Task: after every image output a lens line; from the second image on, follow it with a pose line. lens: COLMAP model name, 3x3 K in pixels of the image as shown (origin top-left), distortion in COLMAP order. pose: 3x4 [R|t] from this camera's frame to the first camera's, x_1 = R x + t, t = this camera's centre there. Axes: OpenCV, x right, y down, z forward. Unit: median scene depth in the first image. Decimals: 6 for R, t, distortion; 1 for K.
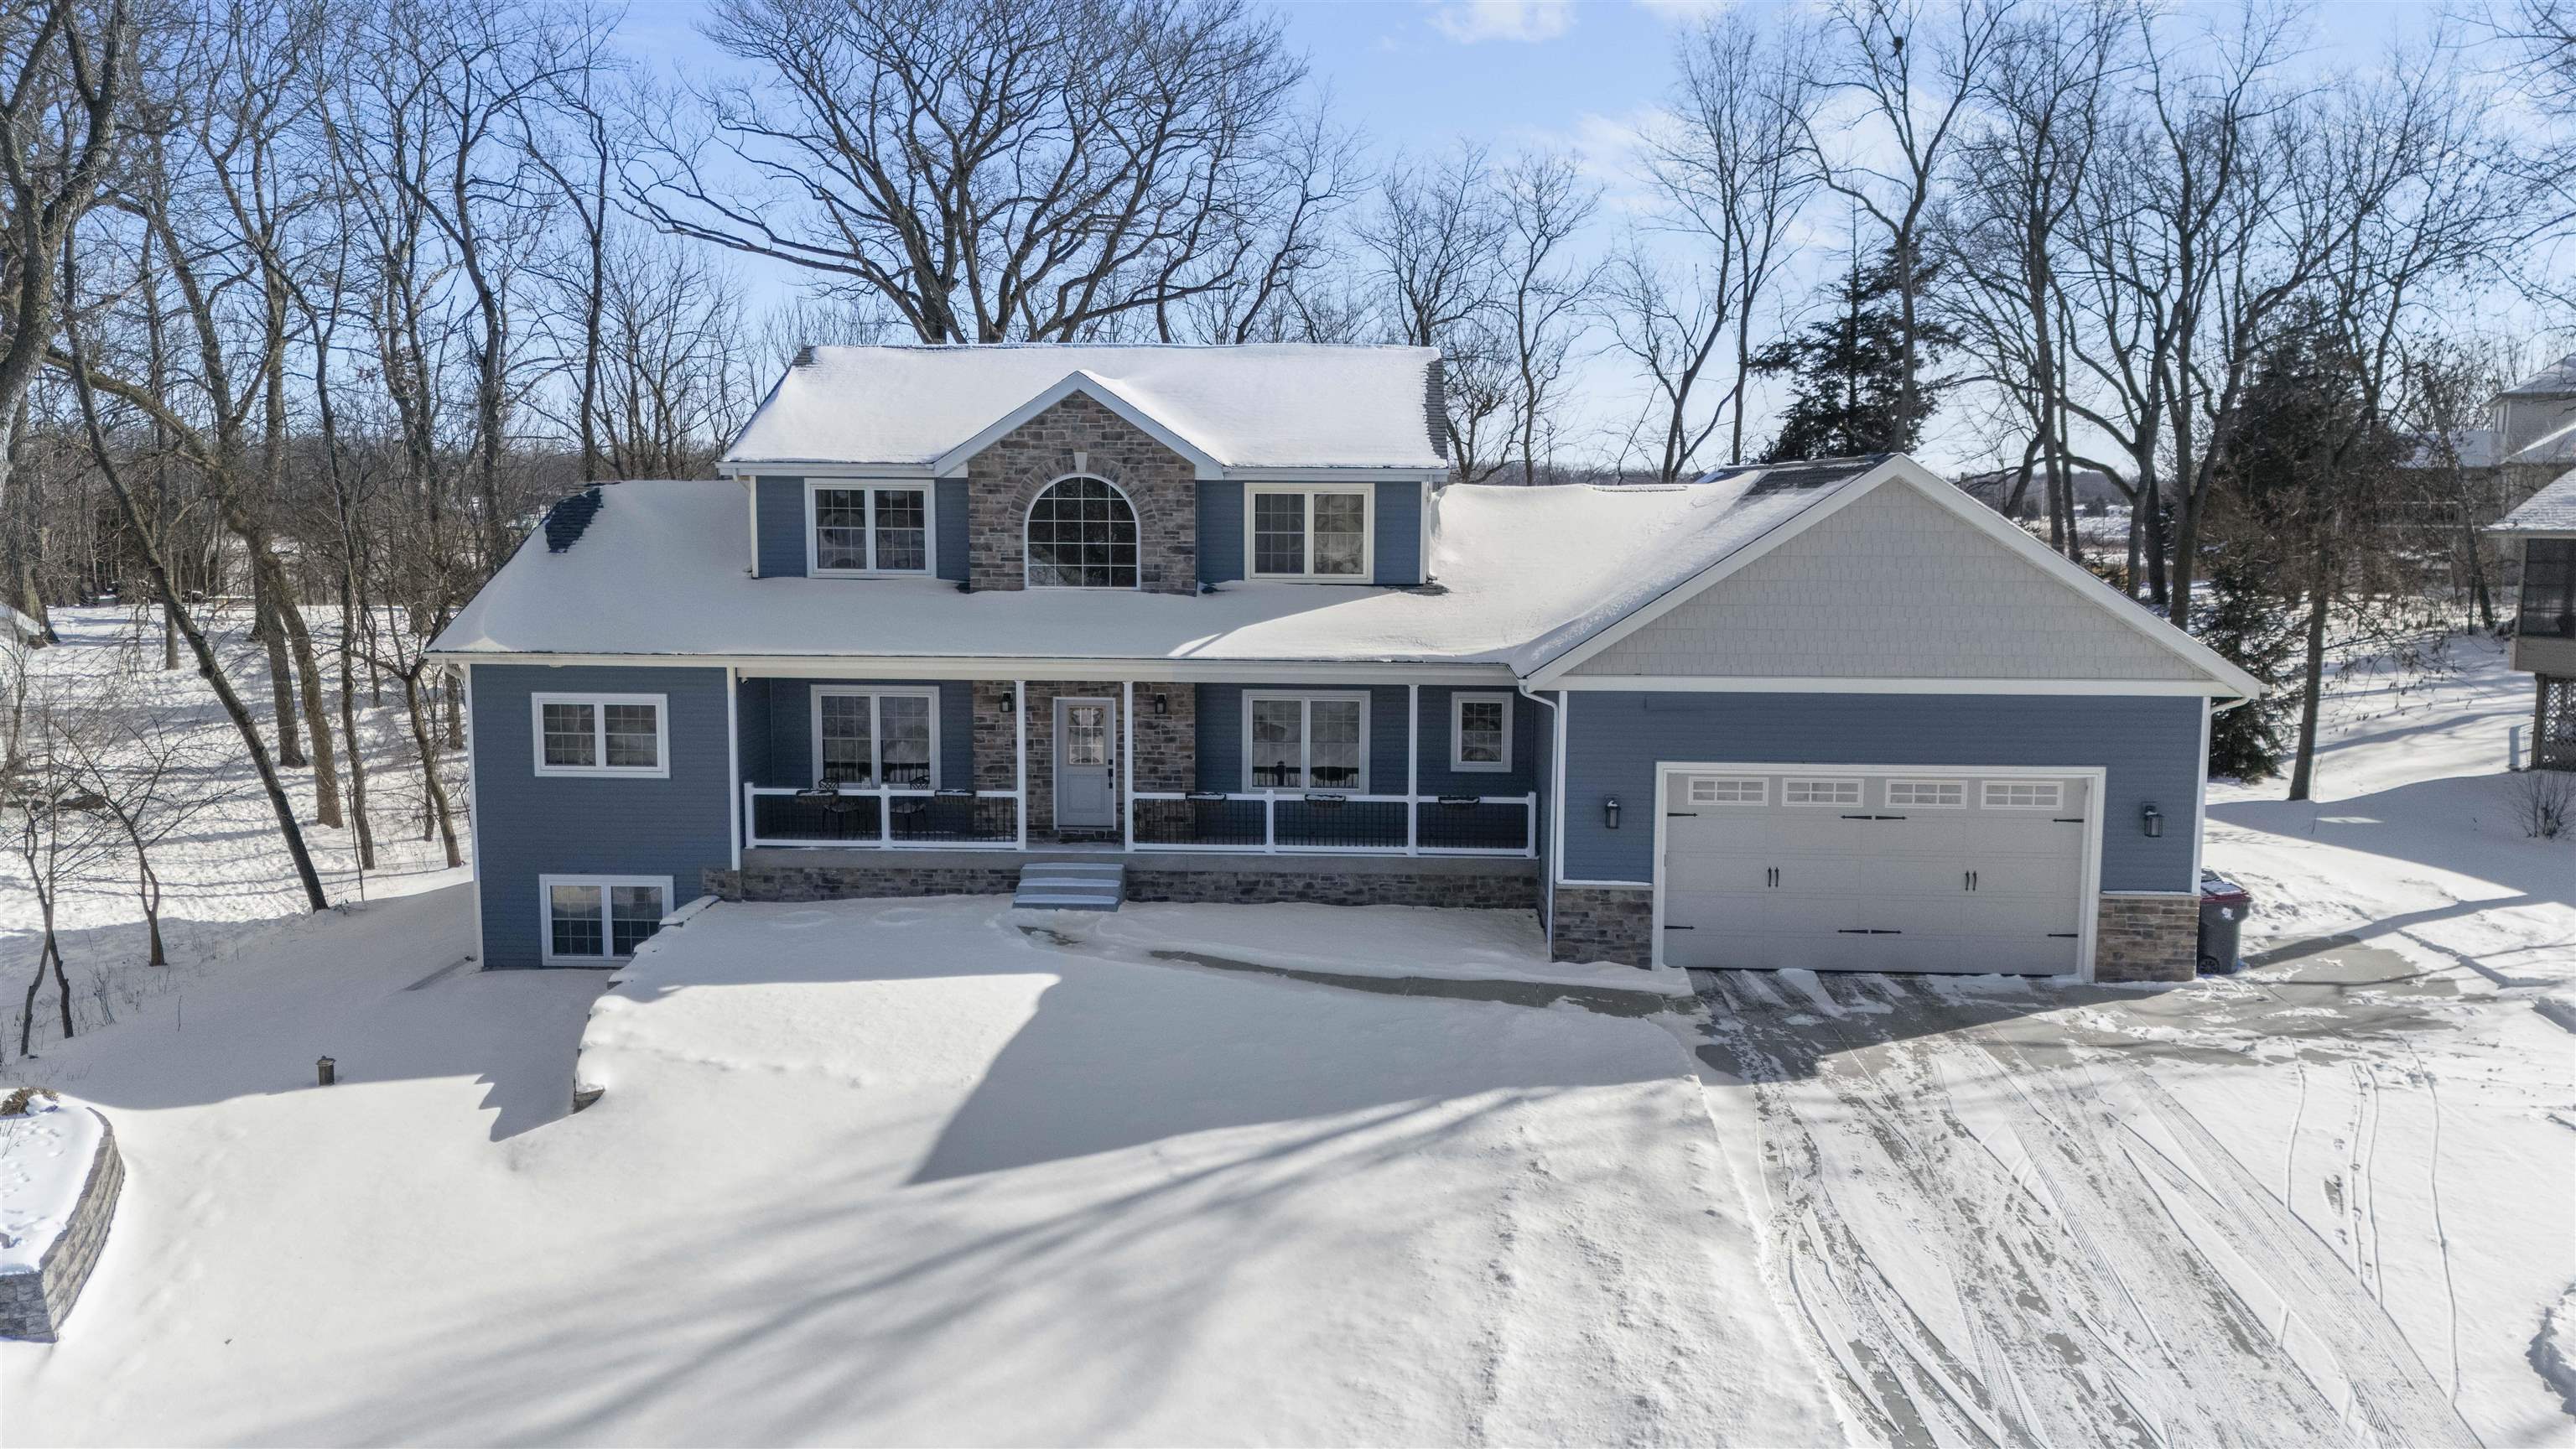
lens RADIAL K [[1956.6, 0, 1288.0], [0, 1956.6, 724.5], [0, 0, 1]] dist [0.075229, -0.072856]
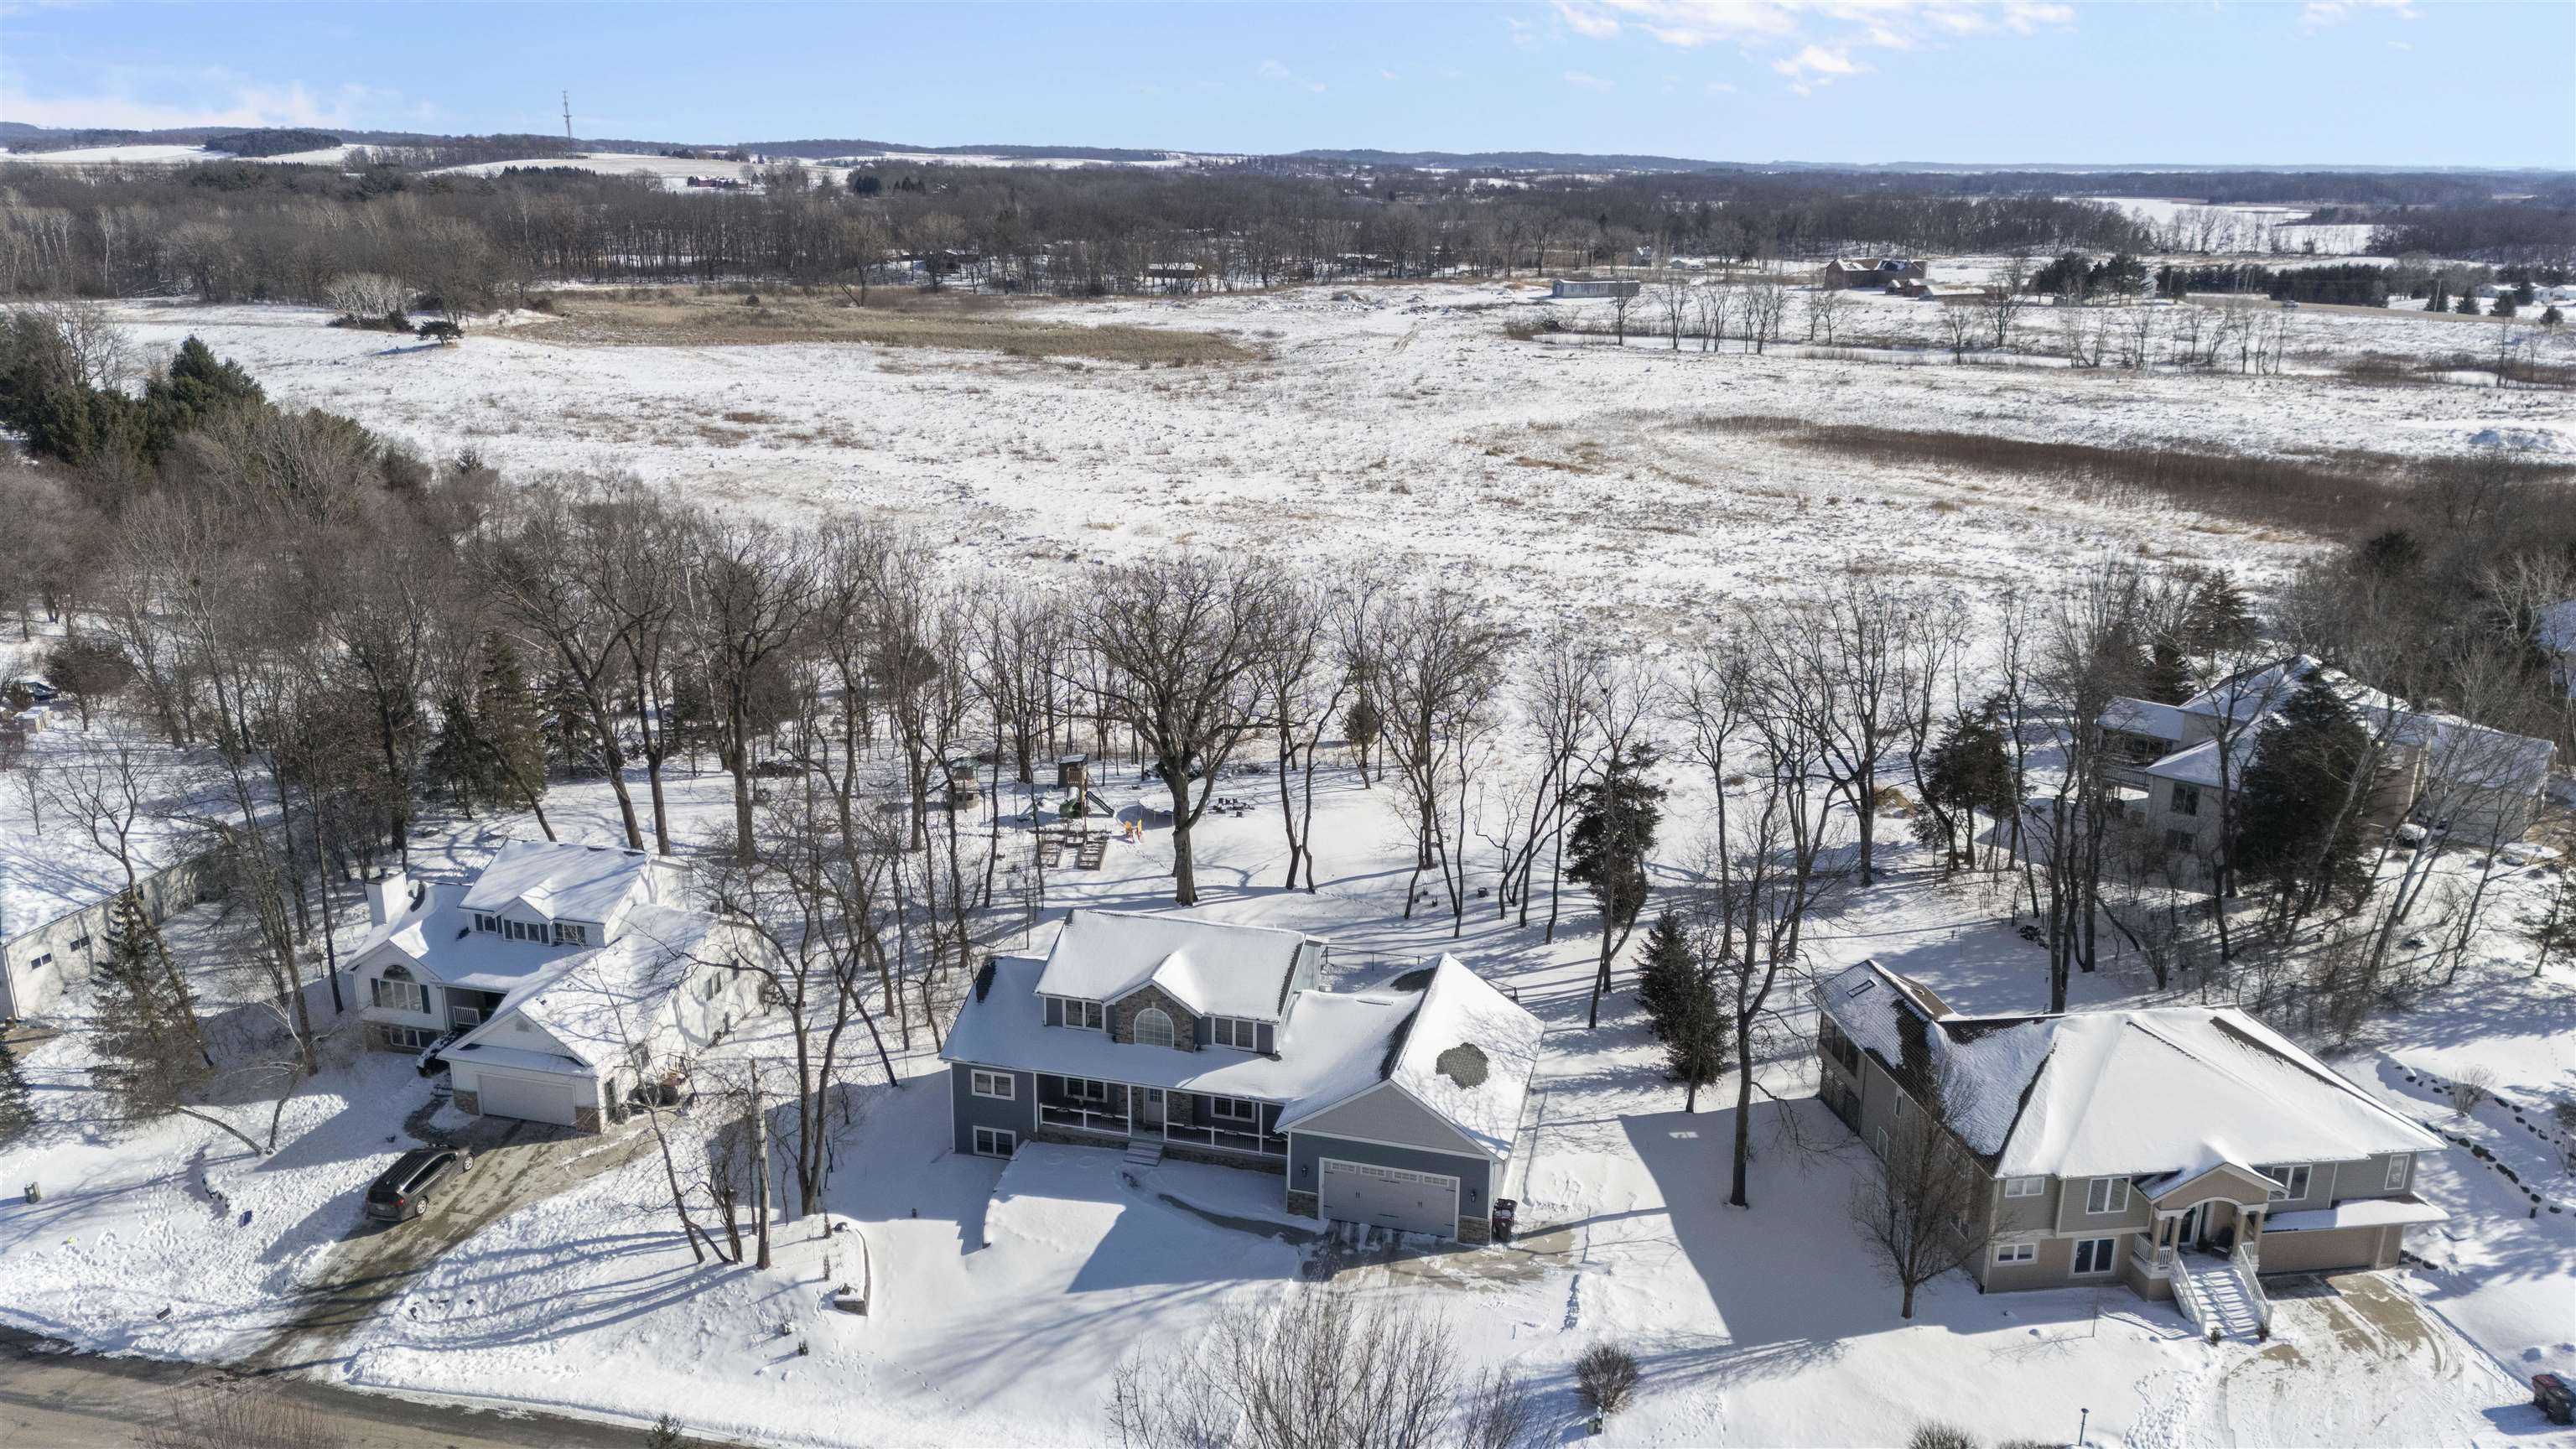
lens RADIAL K [[1956.6, 0, 1288.0], [0, 1956.6, 724.5], [0, 0, 1]] dist [0.075229, -0.072856]
pose [[0.979576, 0.068998, -0.188867, 0.746118], [-0.035000, 0.983453, 0.177751, -1.319613], [0.198007, -0.167510, 0.965781, -2.059105]]
